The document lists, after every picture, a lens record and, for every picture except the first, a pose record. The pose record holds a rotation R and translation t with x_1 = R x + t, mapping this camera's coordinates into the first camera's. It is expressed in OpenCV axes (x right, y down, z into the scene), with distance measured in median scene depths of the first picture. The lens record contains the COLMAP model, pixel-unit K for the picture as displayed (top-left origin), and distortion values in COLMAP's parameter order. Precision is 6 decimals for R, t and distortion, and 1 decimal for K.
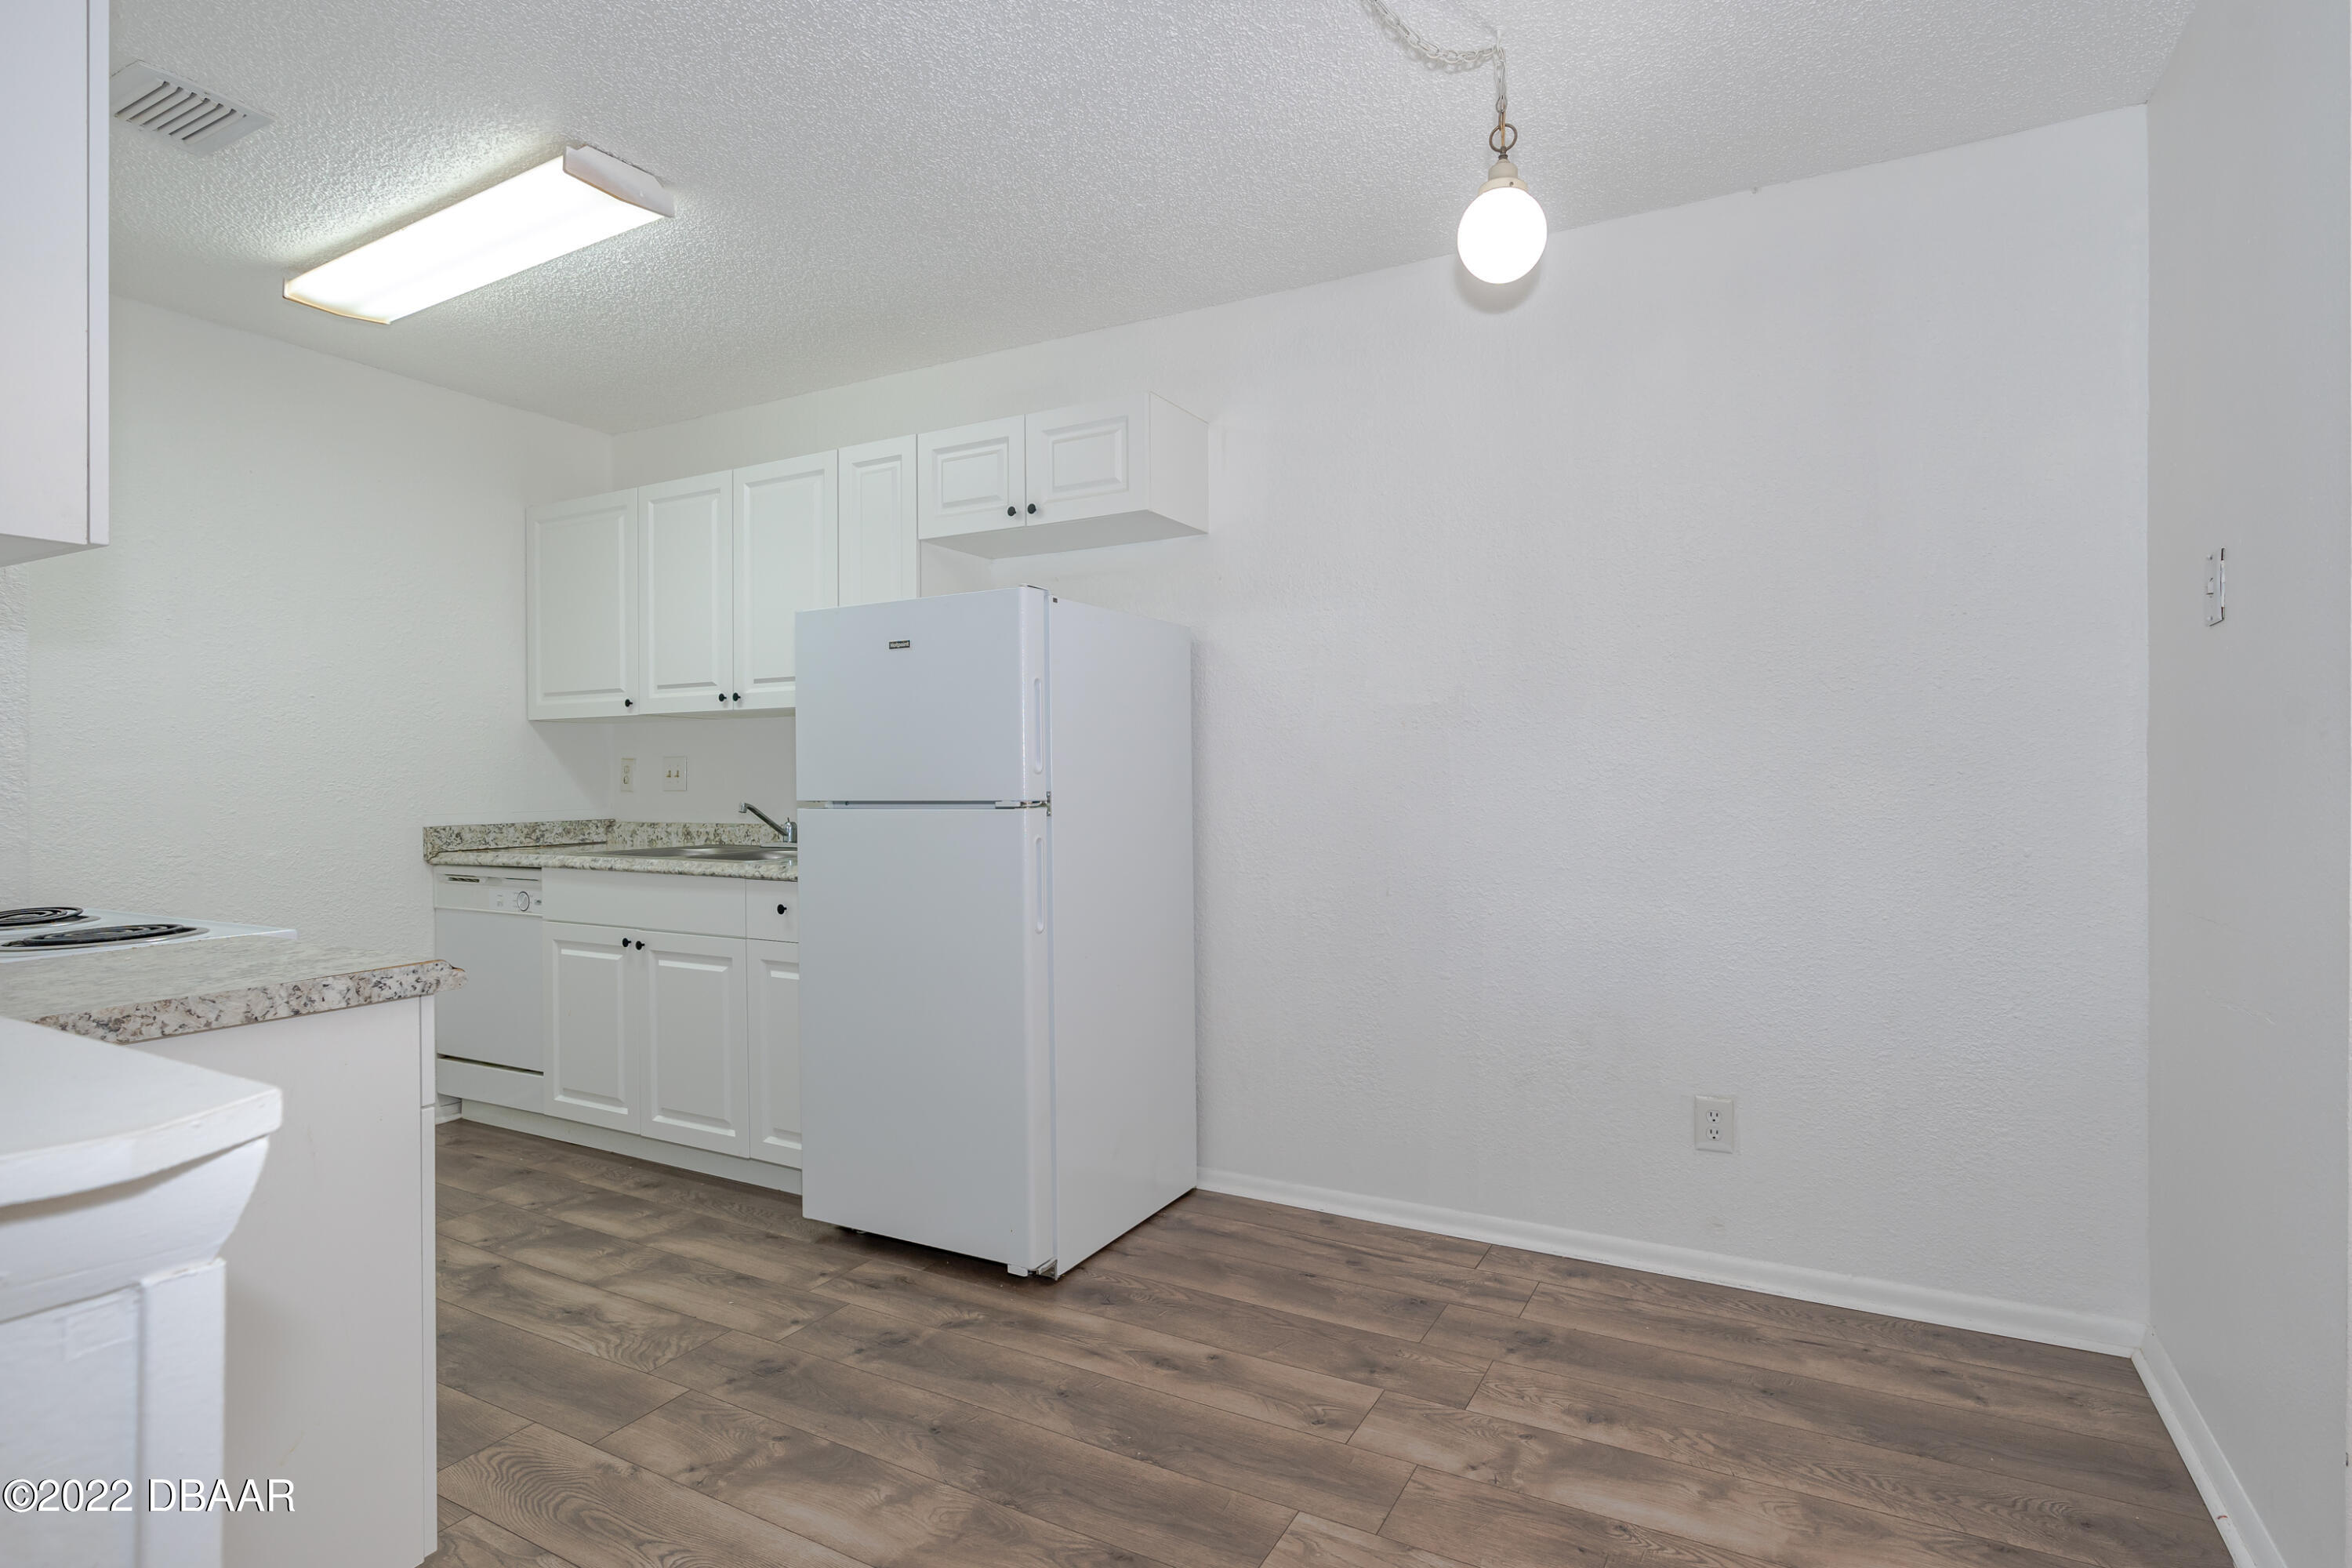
lens RADIAL K [[1119.2, 0, 1226.3], [0, 1119.2, 781.8], [0, 0, 1]] dist [-0.000517, 0.000941]
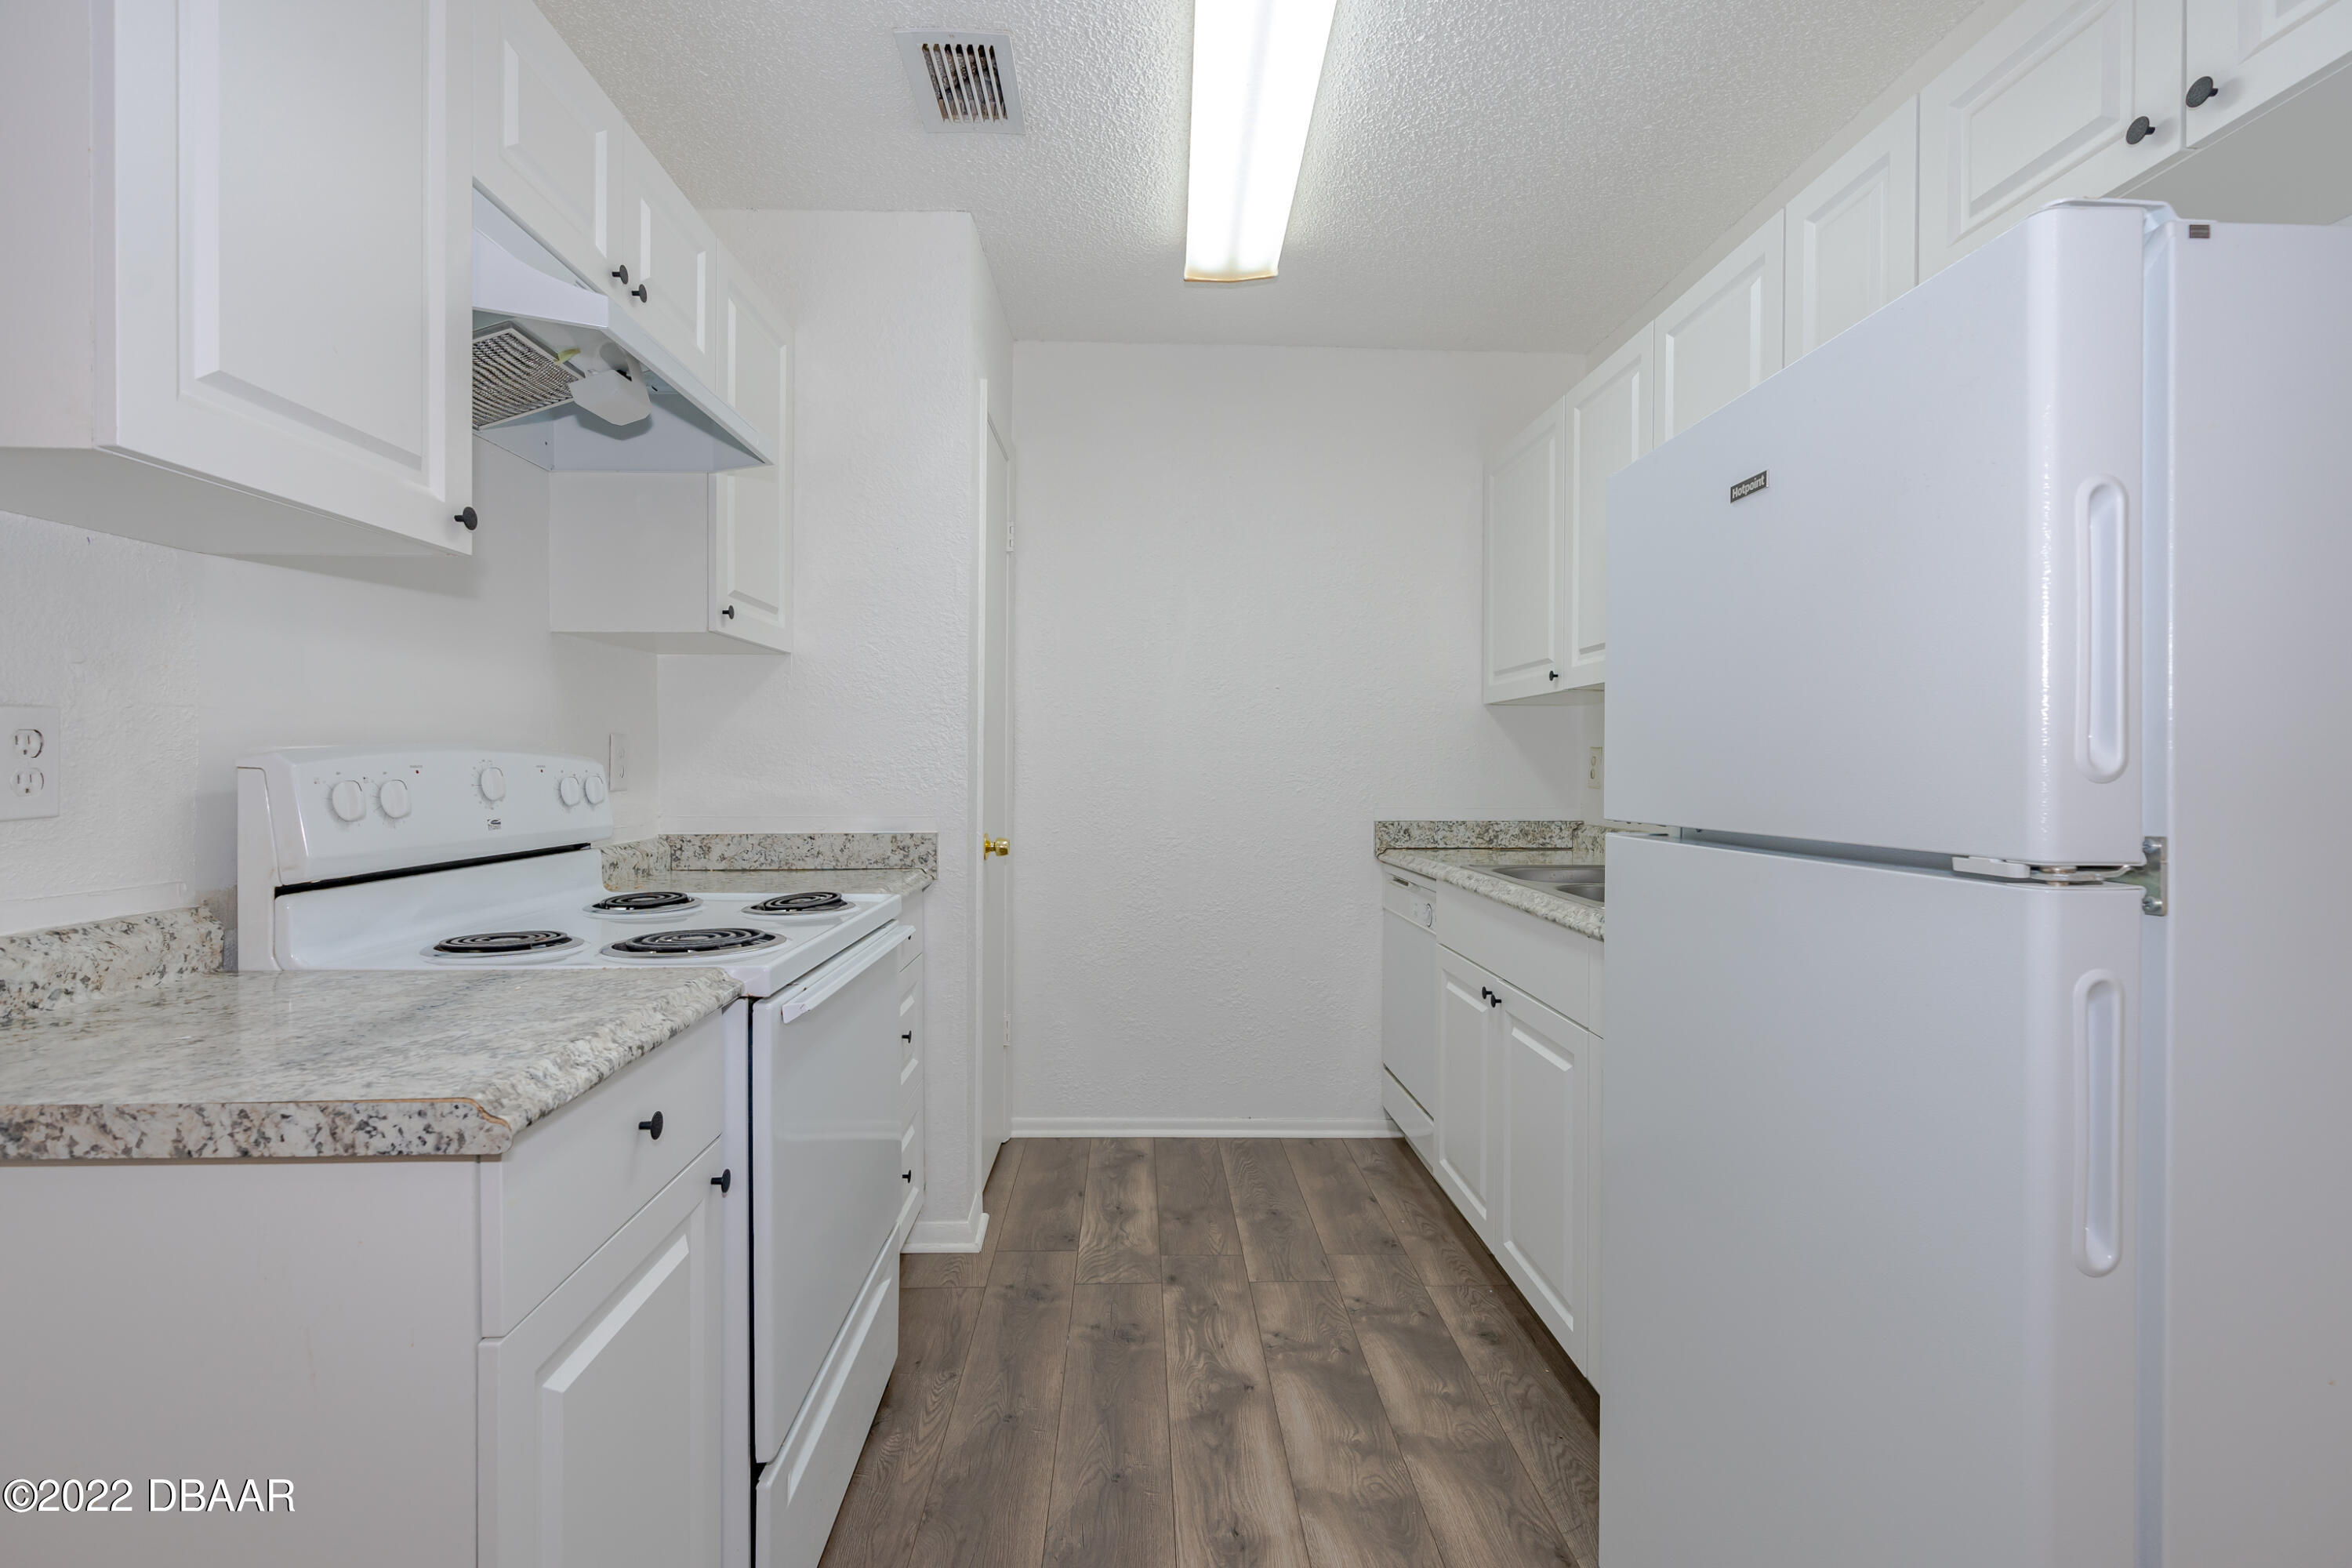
lens RADIAL K [[1064.2, 0, 1174.4], [0, 1064.2, 779.1], [0, 0, 1]] dist [-0.002747, 0.000029]
pose [[0.499627, 0.018918, -0.866034, -0.026649], [-0.012804, 0.999814, 0.014454, -0.006257], [0.866146, 0.003867, 0.499776, 0.447572]]
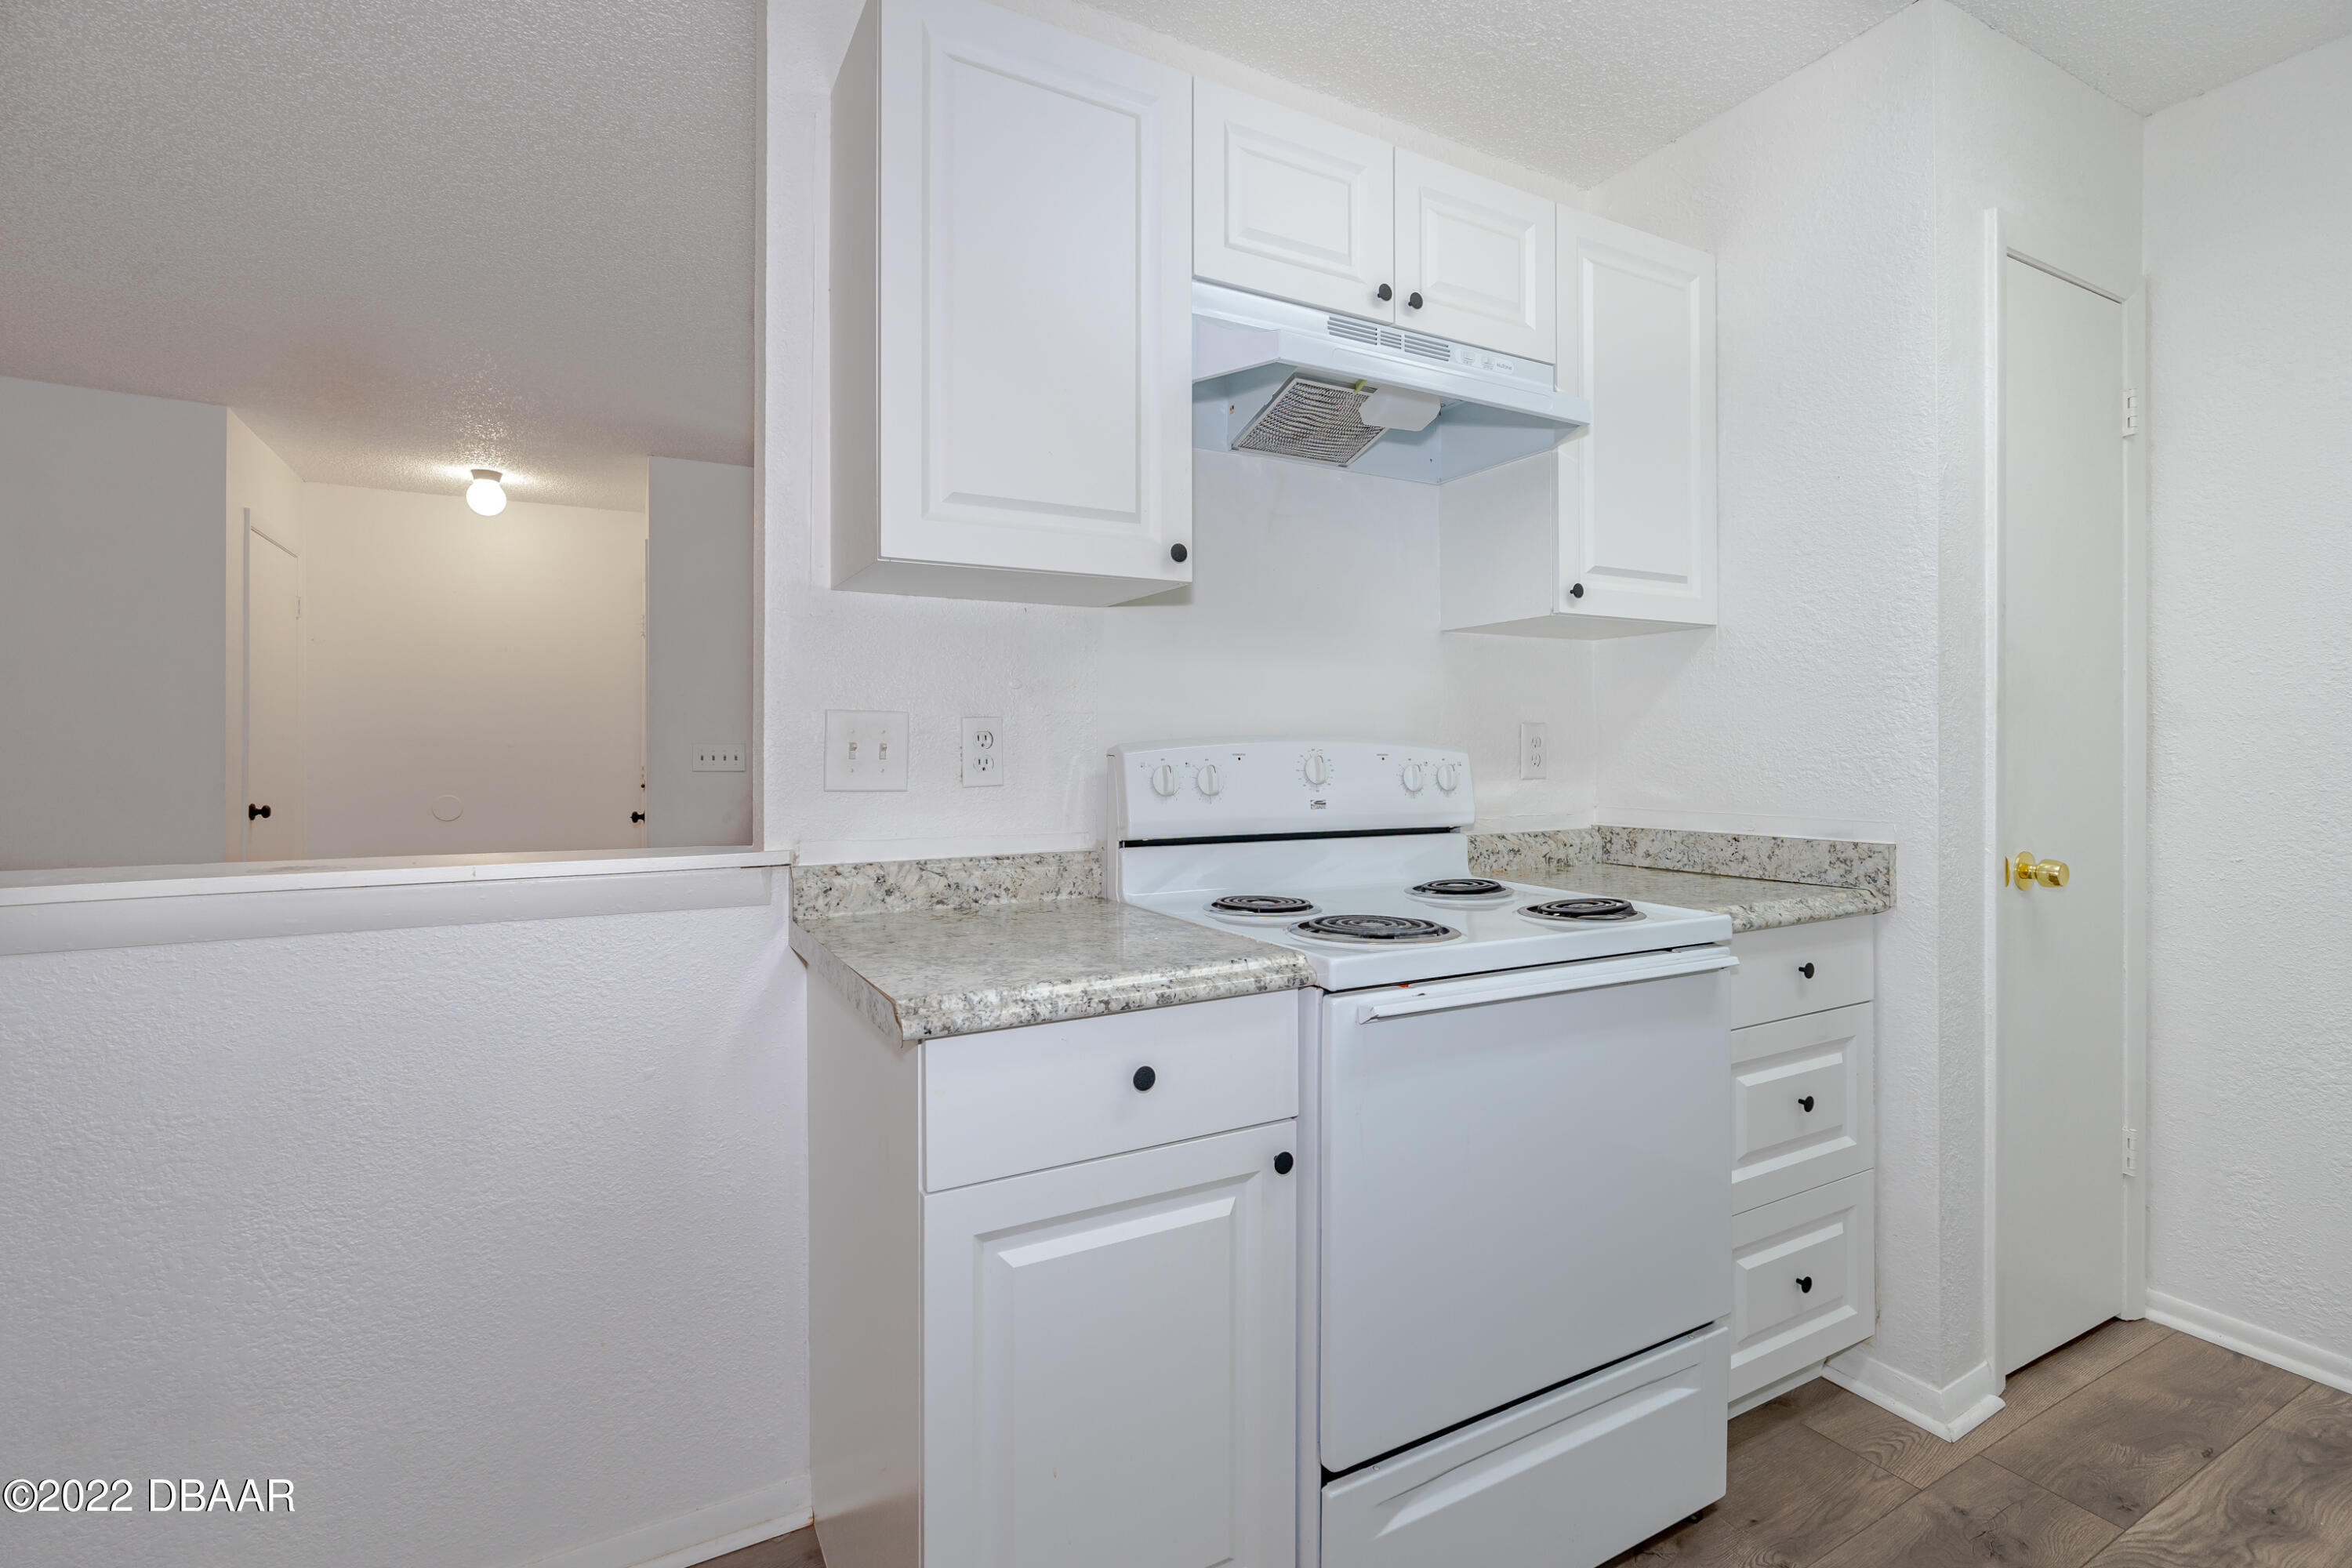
lens RADIAL K [[1072.5, 0, 1210.9], [0, 1072.5, 753.2], [0, 0, 1]] dist [-0.001381, 0.000162]
pose [[-0.539229, 0.005726, -0.842140, -0.089755], [-0.005081, 0.999937, 0.010053, -0.007248], [0.842144, 0.009699, -0.539165, 0.673670]]
